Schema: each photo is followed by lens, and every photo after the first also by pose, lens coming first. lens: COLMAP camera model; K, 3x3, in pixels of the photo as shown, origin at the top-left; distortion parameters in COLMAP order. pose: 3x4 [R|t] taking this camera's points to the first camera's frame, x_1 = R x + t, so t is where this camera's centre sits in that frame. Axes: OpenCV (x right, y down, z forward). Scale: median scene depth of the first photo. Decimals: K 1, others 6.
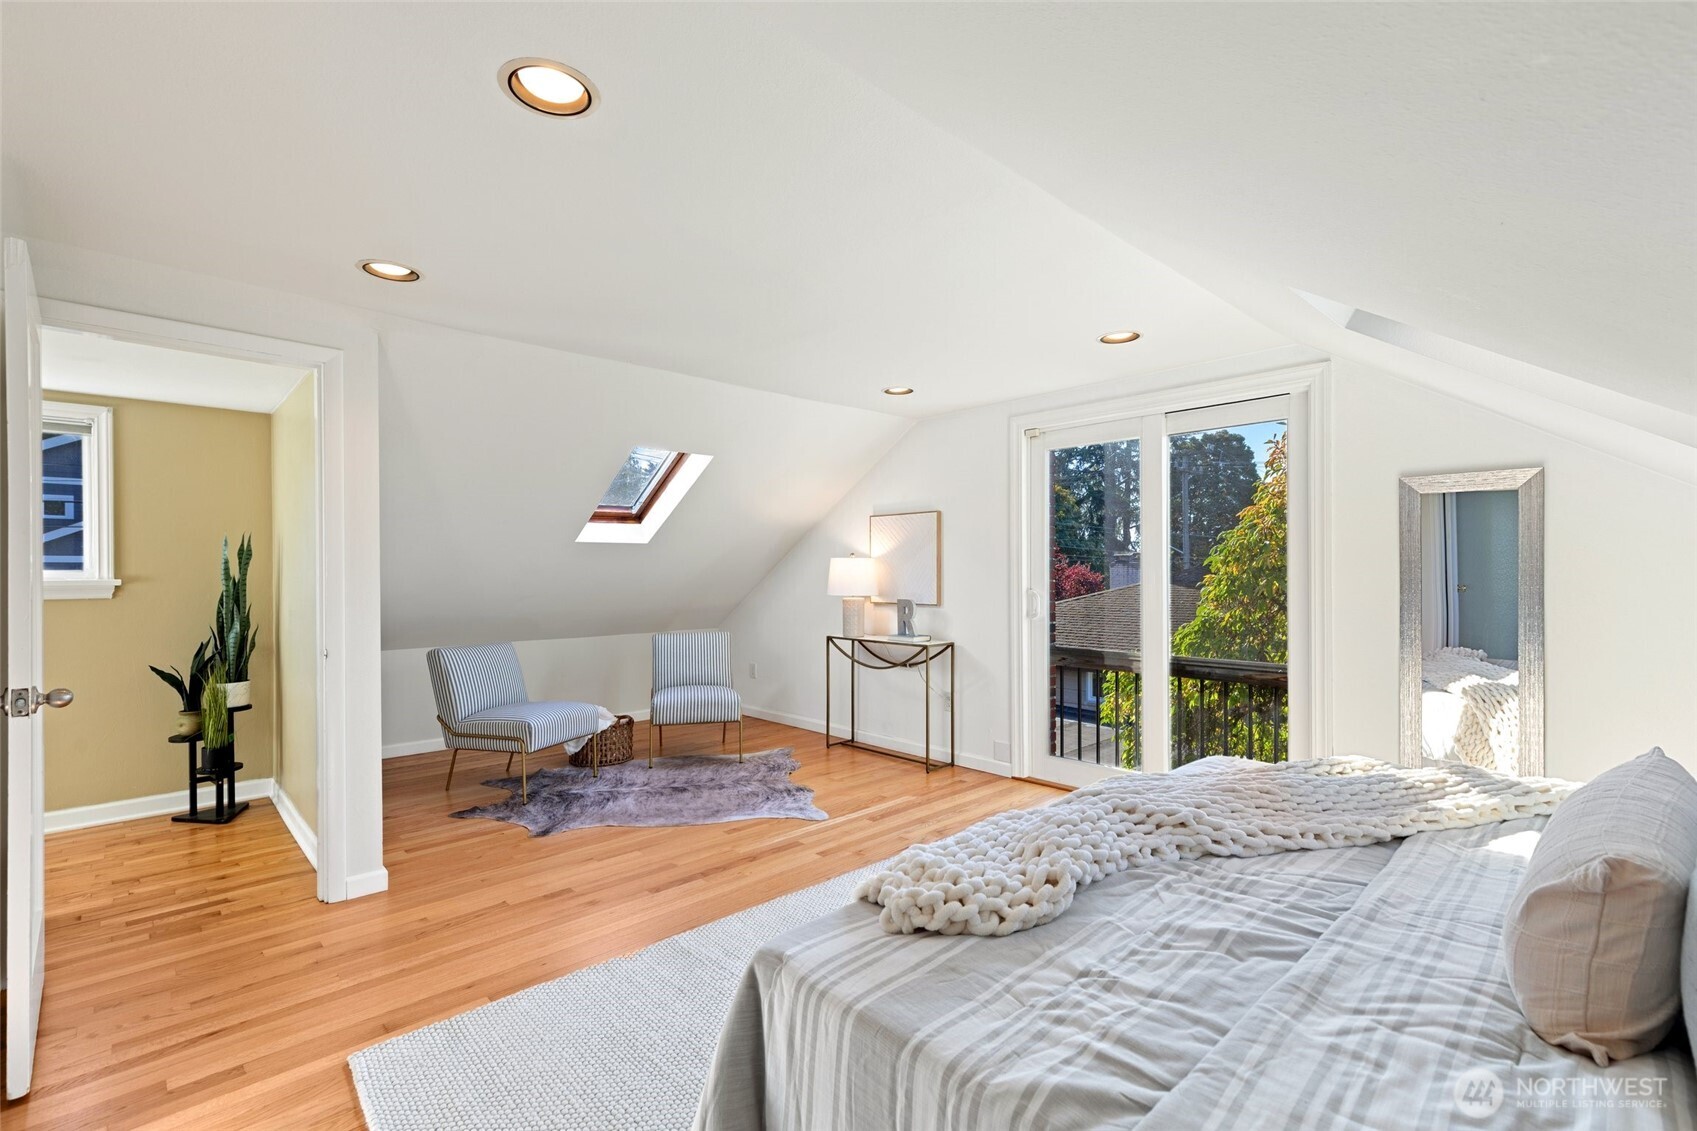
lens RADIAL K [[760.4, 0, 850.8], [0, 760.4, 568.2], [0, 0, 1]] dist [0.010692, -0.001172]
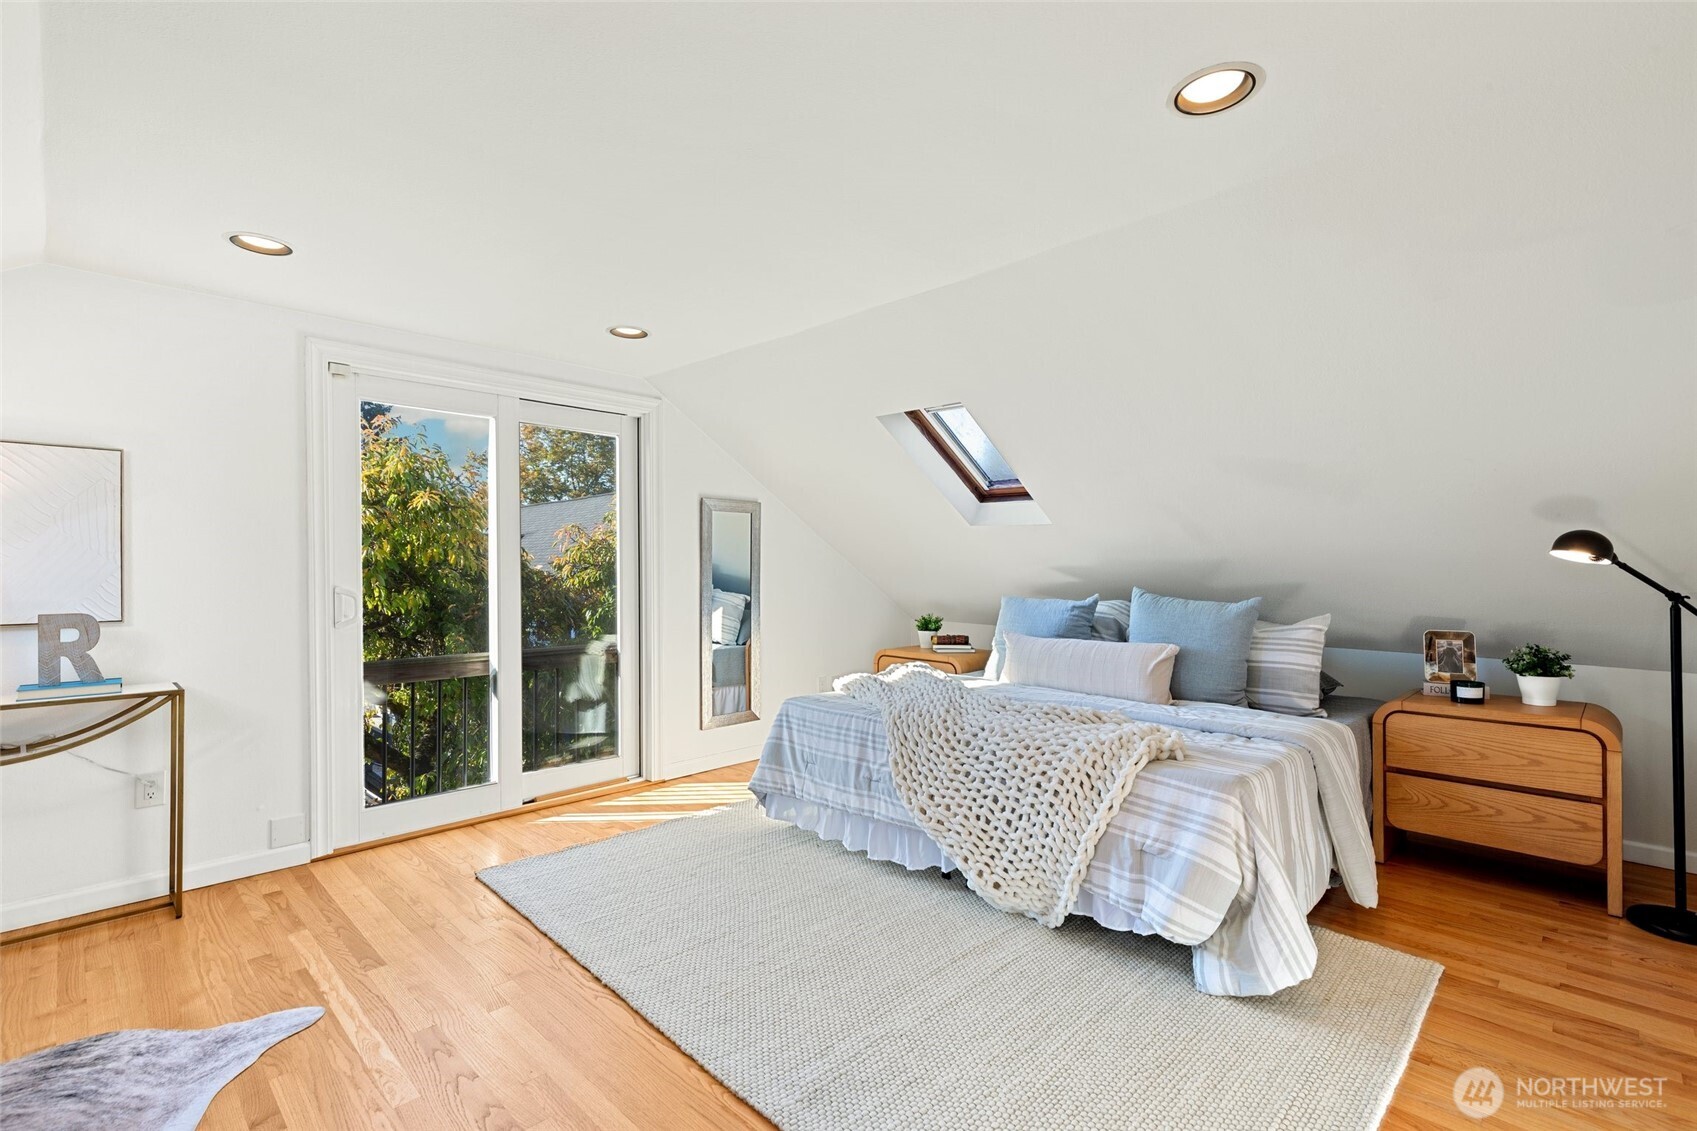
lens RADIAL K [[760.4, 0, 850.8], [0, 760.4, 566.7], [0, 0, 1]] dist [0.010692, -0.001172]
pose [[-0.024209, 0.009053, 0.999666, -0.511229], [0.005233, 0.999946, -0.008928, 0.019146], [-0.999693, 0.005016, -0.024255, 0.552200]]
